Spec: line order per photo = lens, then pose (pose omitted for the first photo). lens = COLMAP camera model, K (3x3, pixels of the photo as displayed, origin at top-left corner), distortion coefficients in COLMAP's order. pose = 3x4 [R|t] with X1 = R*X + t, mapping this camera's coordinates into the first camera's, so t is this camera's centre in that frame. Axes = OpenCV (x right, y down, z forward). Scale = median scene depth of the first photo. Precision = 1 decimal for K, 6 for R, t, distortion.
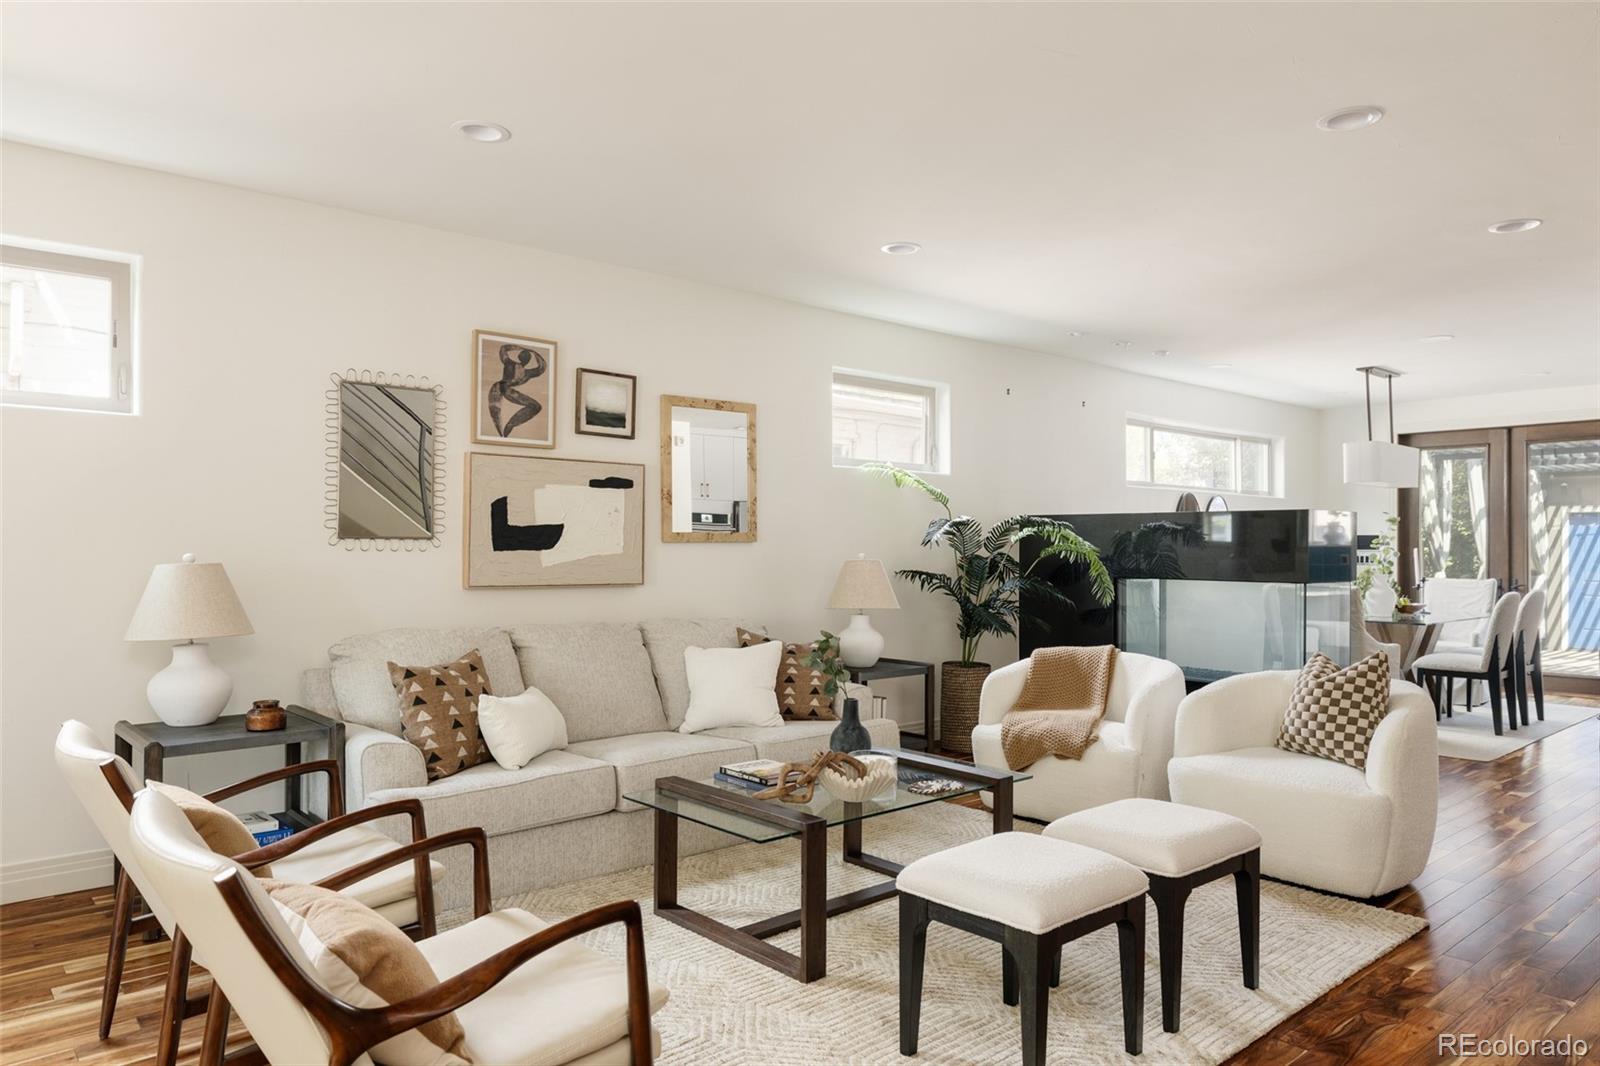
lens RADIAL K [[1045.4, 0, 800.0], [0, 1045.4, 533.0], [0, 0, 1]] dist [0.005865, -0.002362]
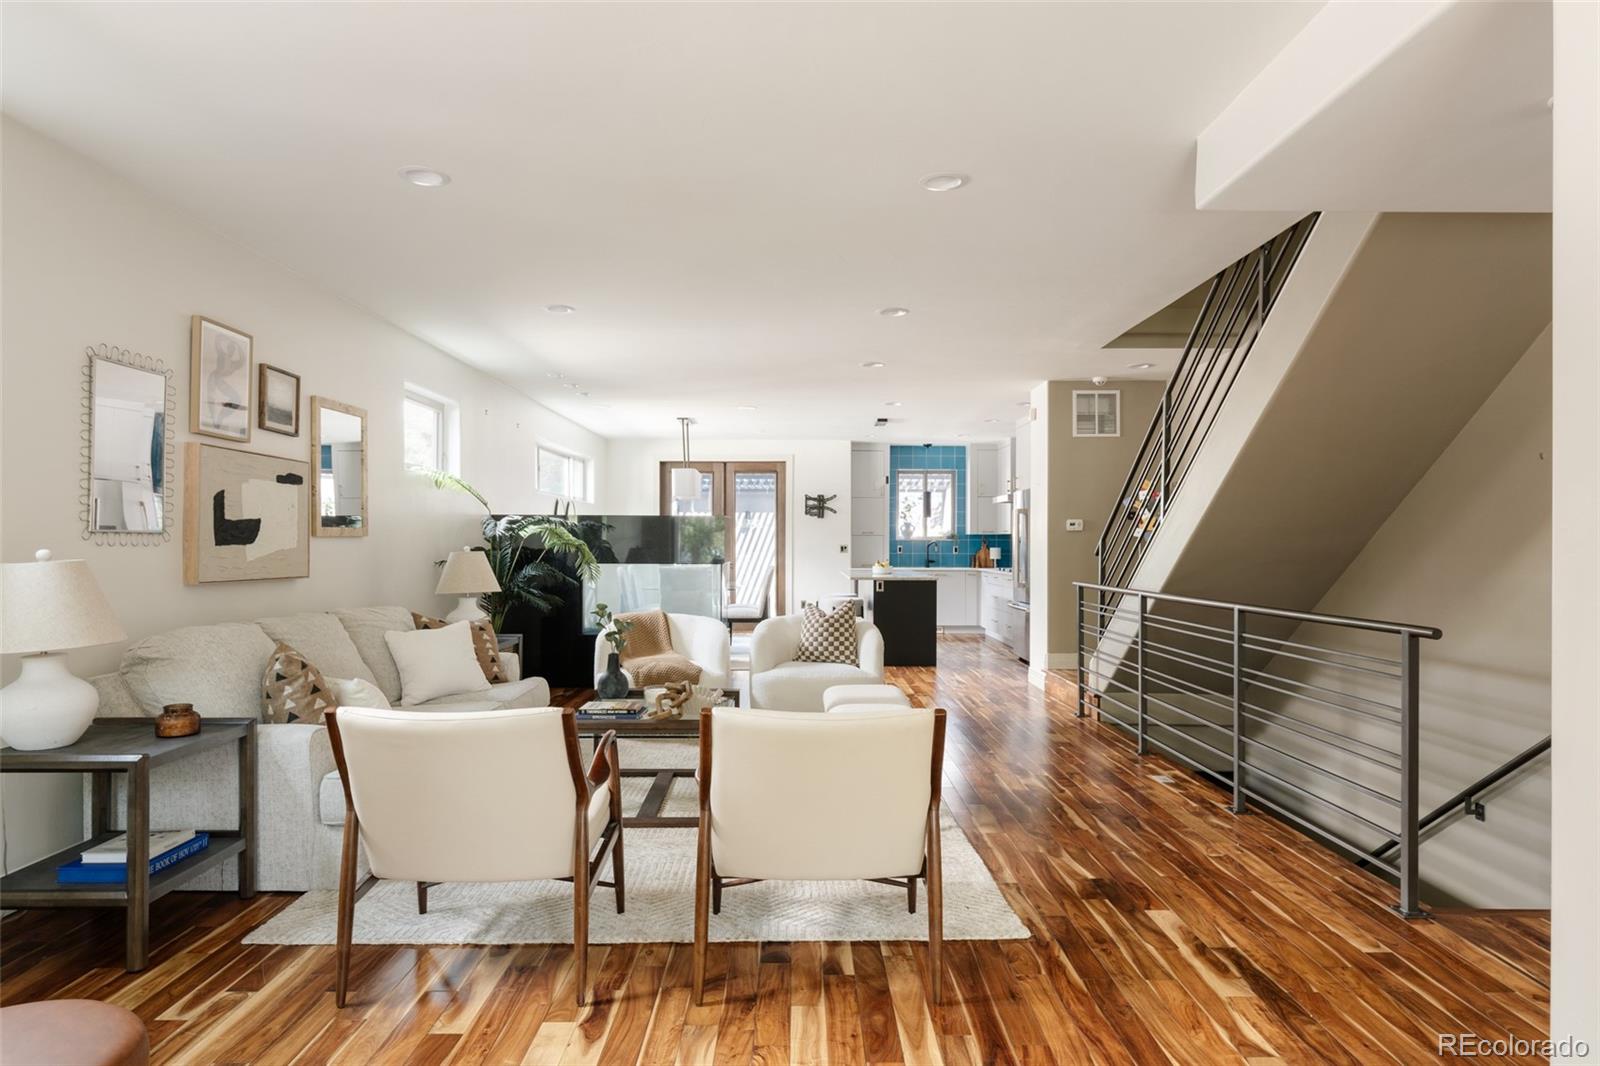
lens RADIAL K [[936.8, 0, 804.3], [0, 936.8, 545.2], [0, 0, 1]] dist [0.000049, 0.003289]
pose [[0.652588, -0.004280, 0.757701, -0.580560], [-0.010273, 0.999842, 0.014496, -0.001559], [-0.757643, -0.017244, 0.652441, 0.015480]]
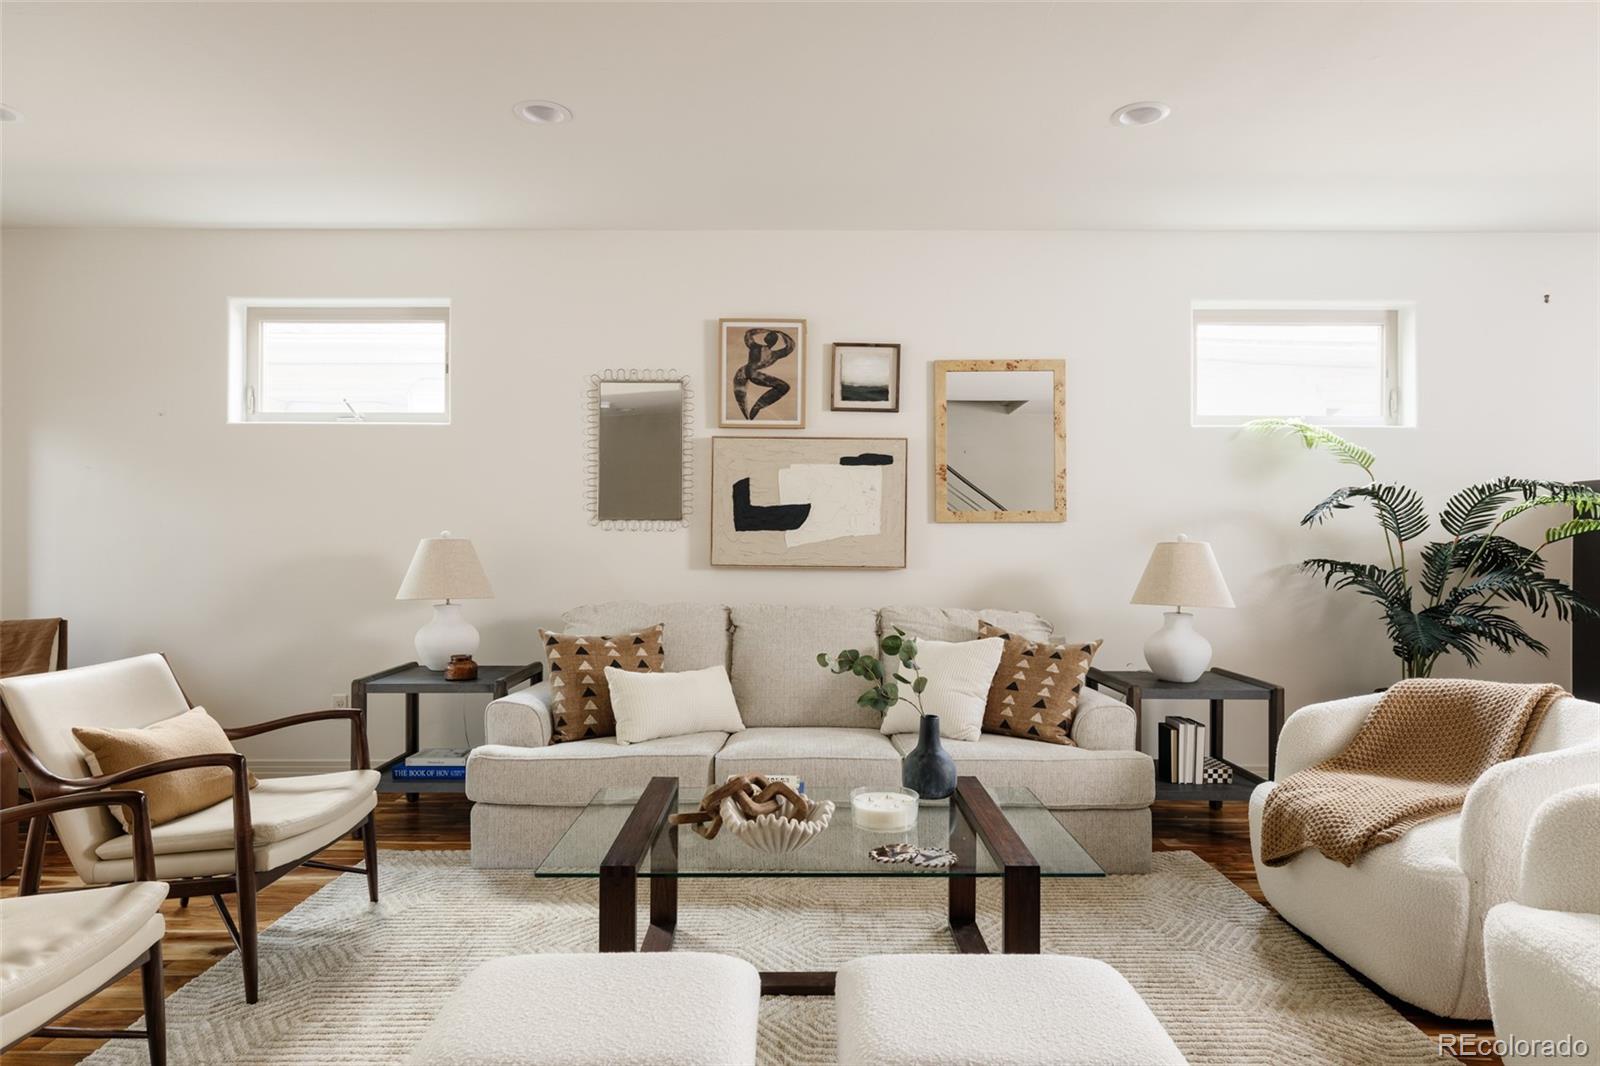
lens RADIAL K [[904.4, 0, 811.2], [0, 904.4, 540.4], [0, 0, 1]] dist [-0.003512, -0.001174]
pose [[0.750134, -0.004007, -0.661274, 0.342105], [0.007859, 0.999965, 0.002856, 0.023735], [0.661240, -0.007339, 0.750139, 0.372141]]
